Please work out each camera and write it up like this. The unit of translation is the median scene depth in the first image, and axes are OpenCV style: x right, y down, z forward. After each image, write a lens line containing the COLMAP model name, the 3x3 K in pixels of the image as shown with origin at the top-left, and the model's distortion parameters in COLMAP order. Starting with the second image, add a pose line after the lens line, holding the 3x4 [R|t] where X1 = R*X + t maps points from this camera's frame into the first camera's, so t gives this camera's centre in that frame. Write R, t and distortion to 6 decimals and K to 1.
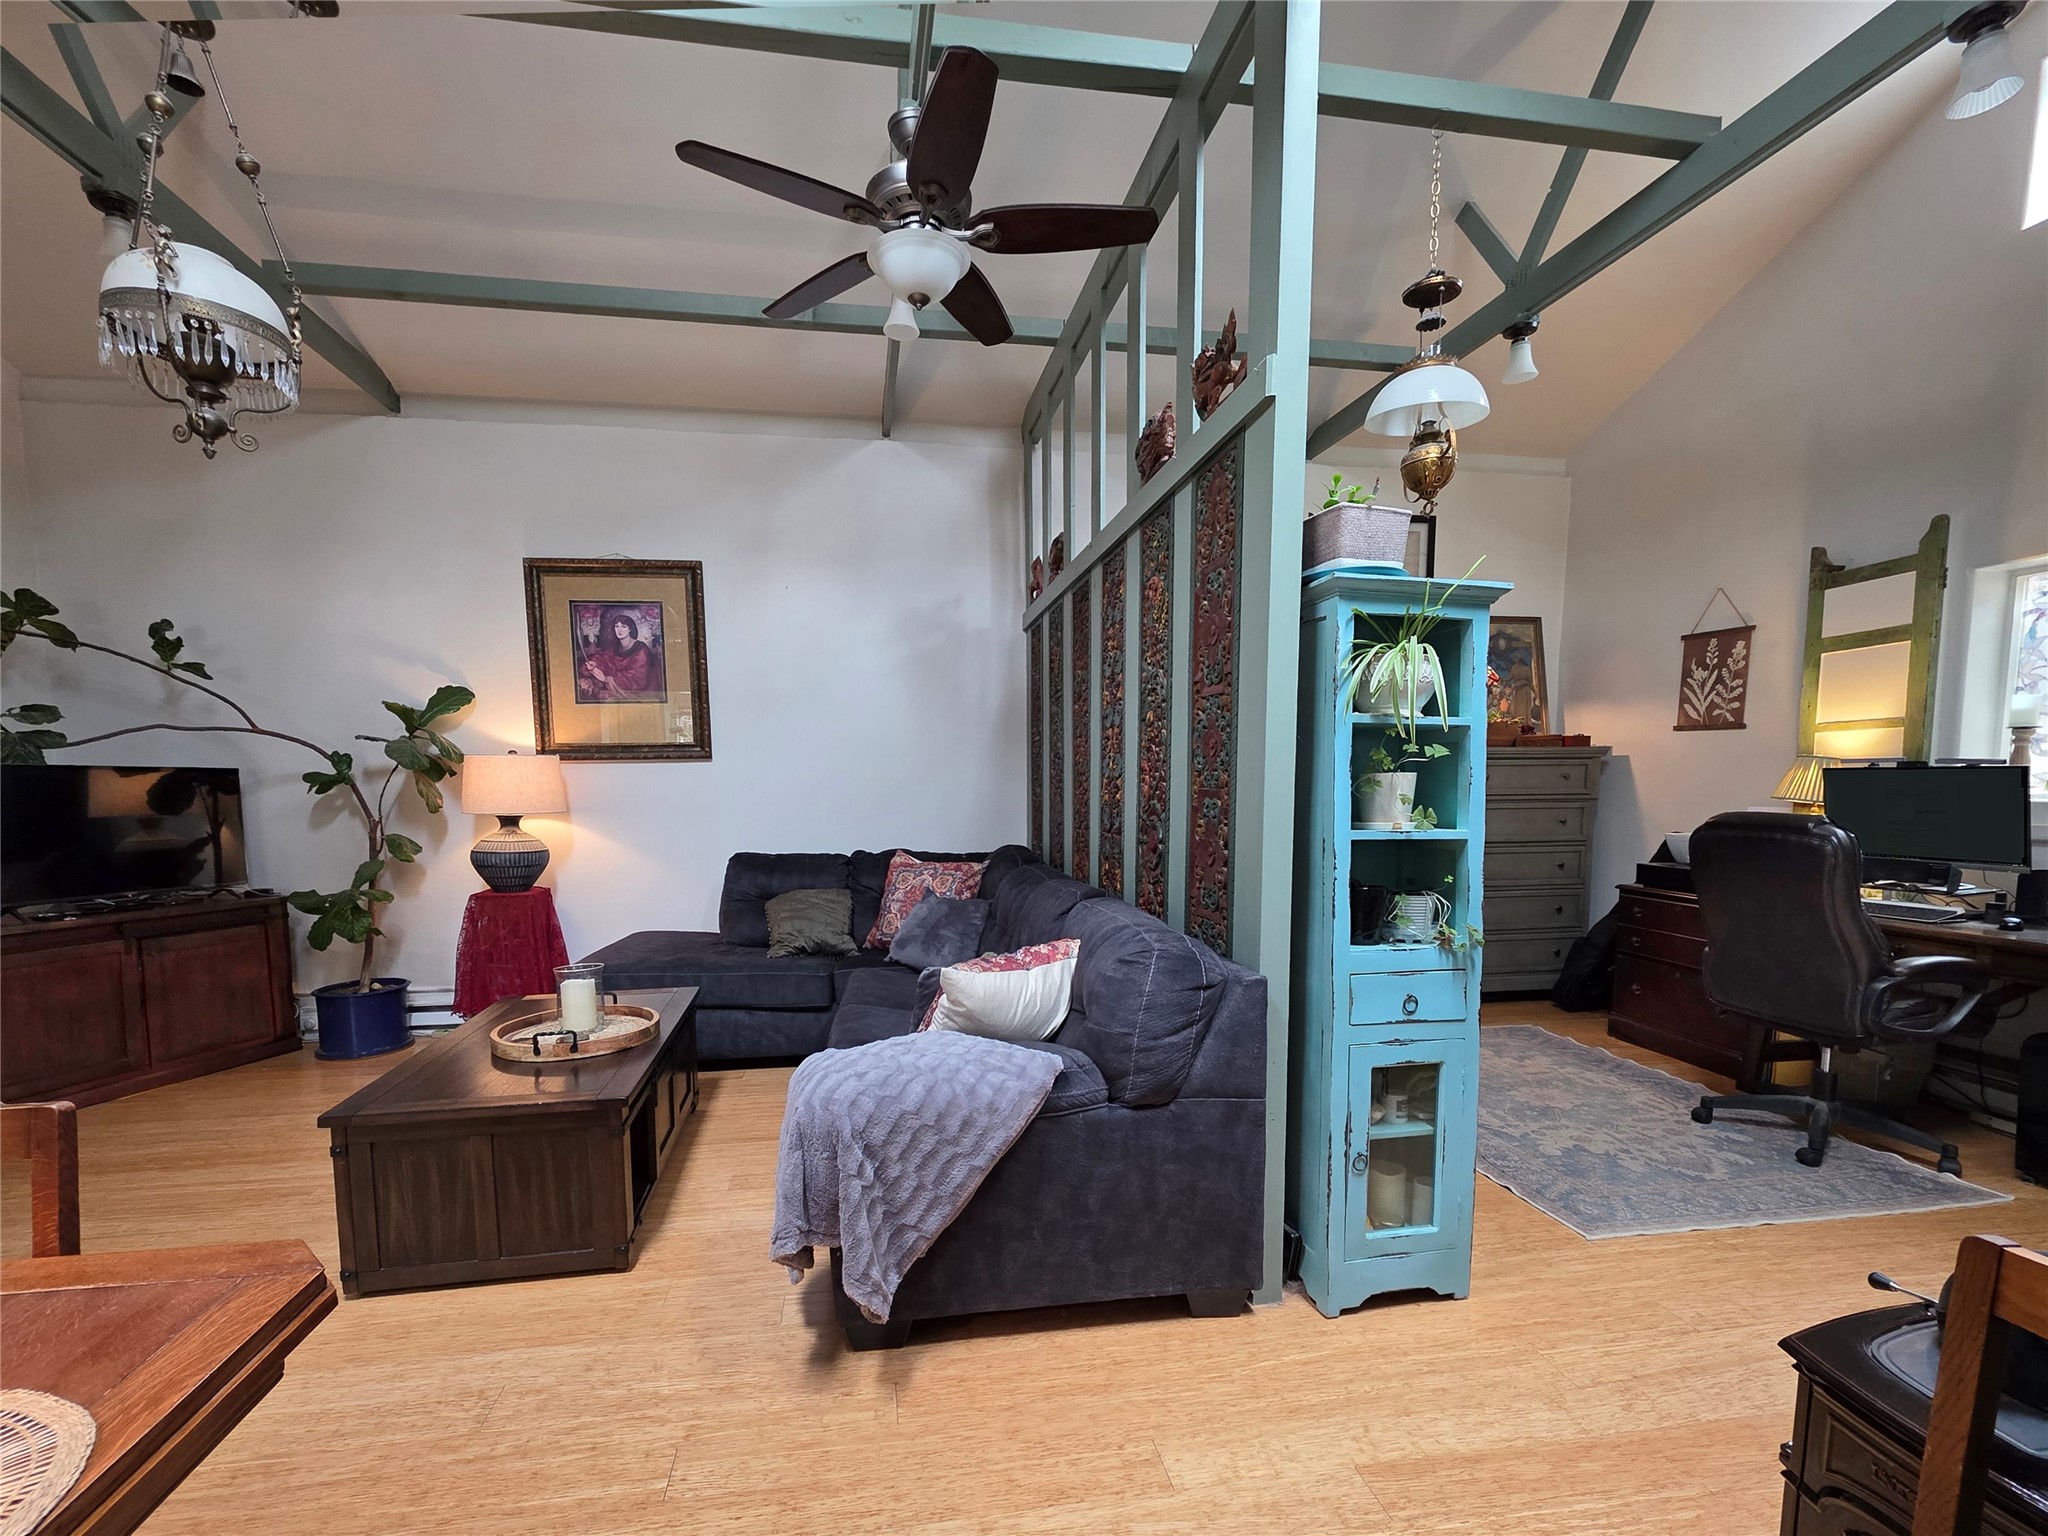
lens RADIAL K [[889.8, 0, 1014.8], [0, 889.8, 858.6], [0, 0, 1]] dist [0.001358, 0.000503]
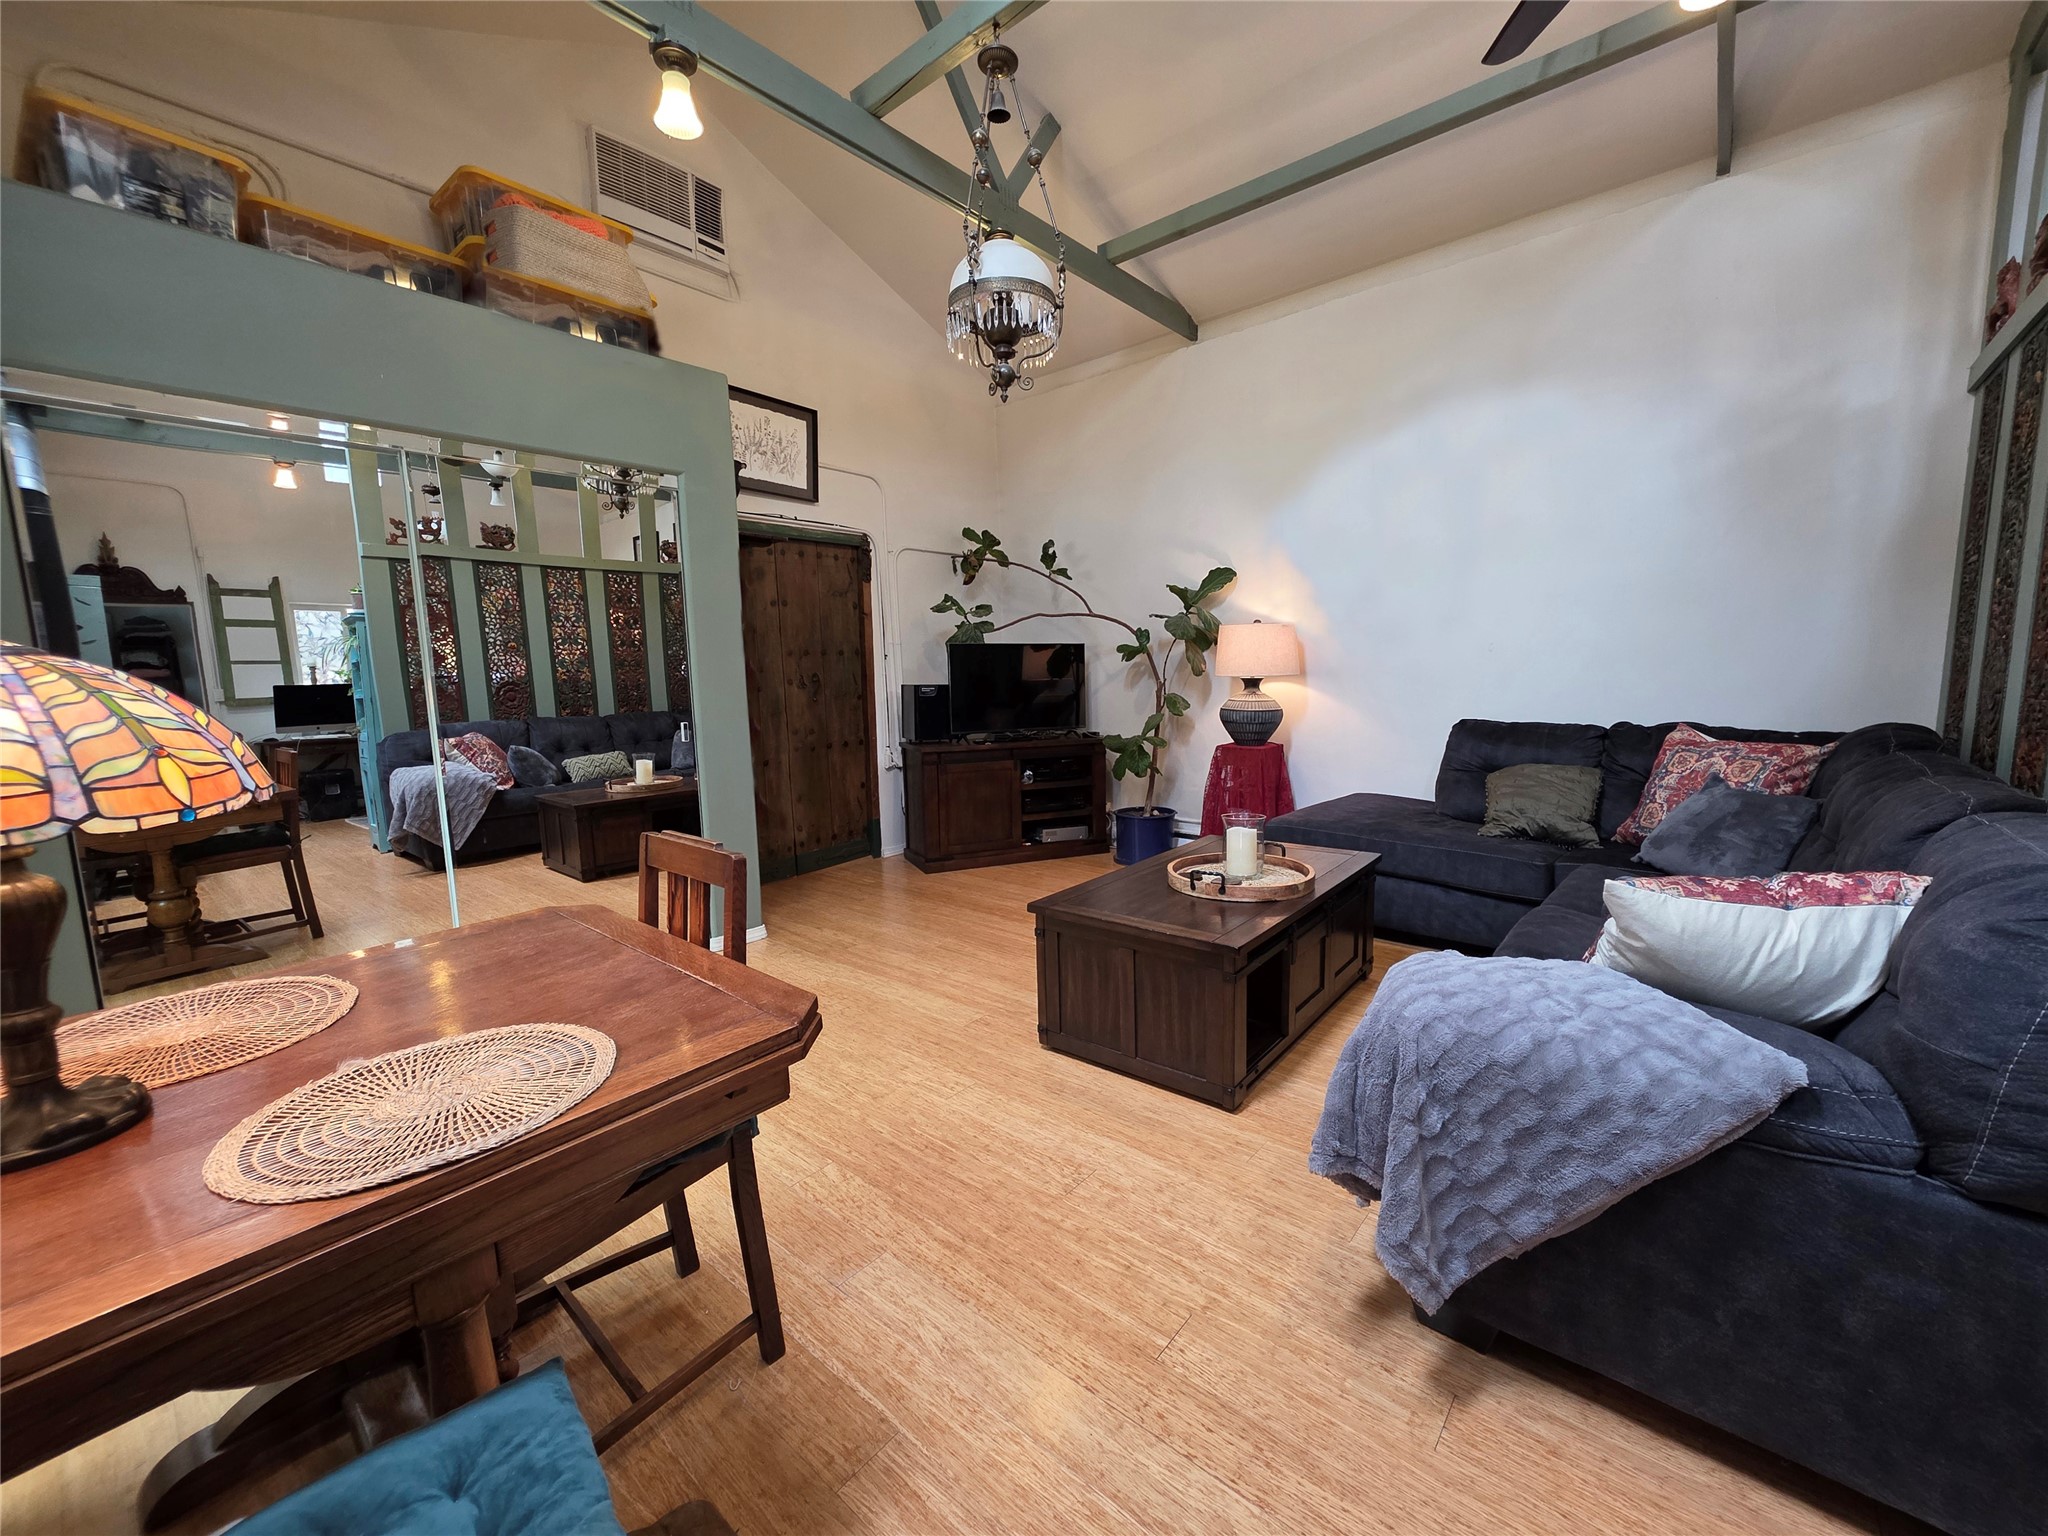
lens RADIAL K [[818.8, 0, 1021.6], [0, 818.8, 773.5], [0, 0, 1]] dist [-0.001557, -0.000389]
pose [[0.646599, 0.088557, -0.757672, 0.104667], [-0.044571, 0.995928, 0.078368, 0.009627], [0.761527, -0.016902, 0.647913, 0.240816]]
